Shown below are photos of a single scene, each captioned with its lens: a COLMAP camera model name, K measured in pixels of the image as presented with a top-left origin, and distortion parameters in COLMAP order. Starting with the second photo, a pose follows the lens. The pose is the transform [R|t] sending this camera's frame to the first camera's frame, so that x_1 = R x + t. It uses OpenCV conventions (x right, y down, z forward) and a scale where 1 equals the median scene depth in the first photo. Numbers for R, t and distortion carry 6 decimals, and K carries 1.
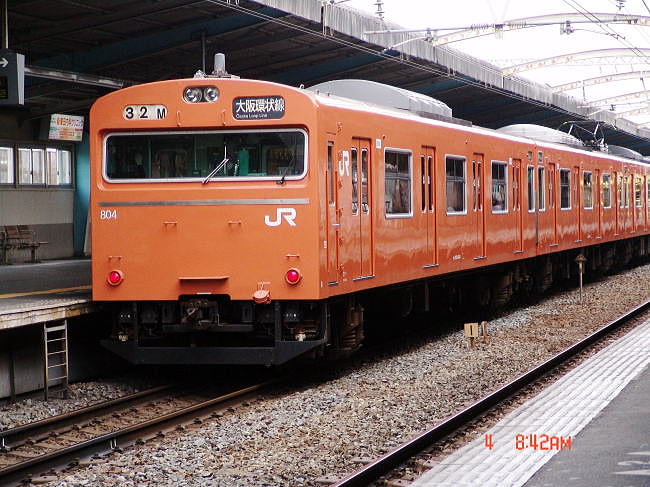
lens RADIAL K [[1922.8, 0, 325.0], [0, 1922.8, 243.5], [0, 0, 1]] dist [0.215106, -1.381543]
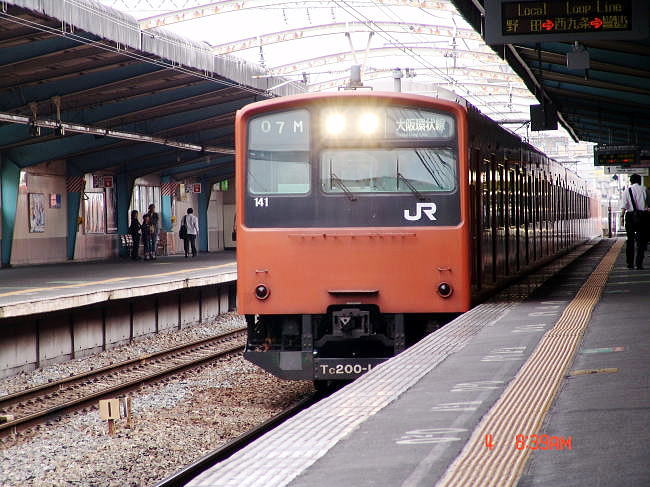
lens RADIAL K [[3477.1, 0, 325.0], [0, 3477.1, 243.5], [0, 0, 1]] dist [0.993218, 5.042572]
pose [[0.987949, -0.009288, 0.154501, -0.039825], [0.011616, 0.999832, -0.014174, 0.004323], [-0.154343, 0.015798, 0.987891, -0.243329]]
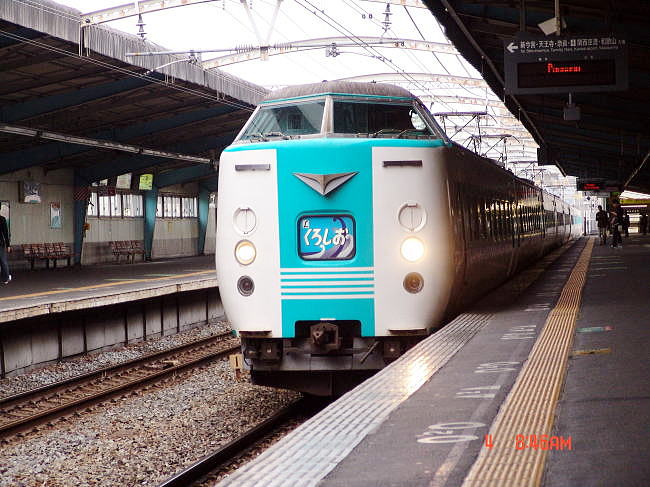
lens RADIAL K [[1805.1, 0, 325.0], [0, 1805.1, 243.5], [0, 0, 1]] dist [0.083265, -0.104931]
pose [[0.995043, -0.008333, 0.099099, 0.030116], [0.009345, 0.999909, -0.009748, -0.004878], [-0.099009, 0.010626, 0.995030, 0.090812]]
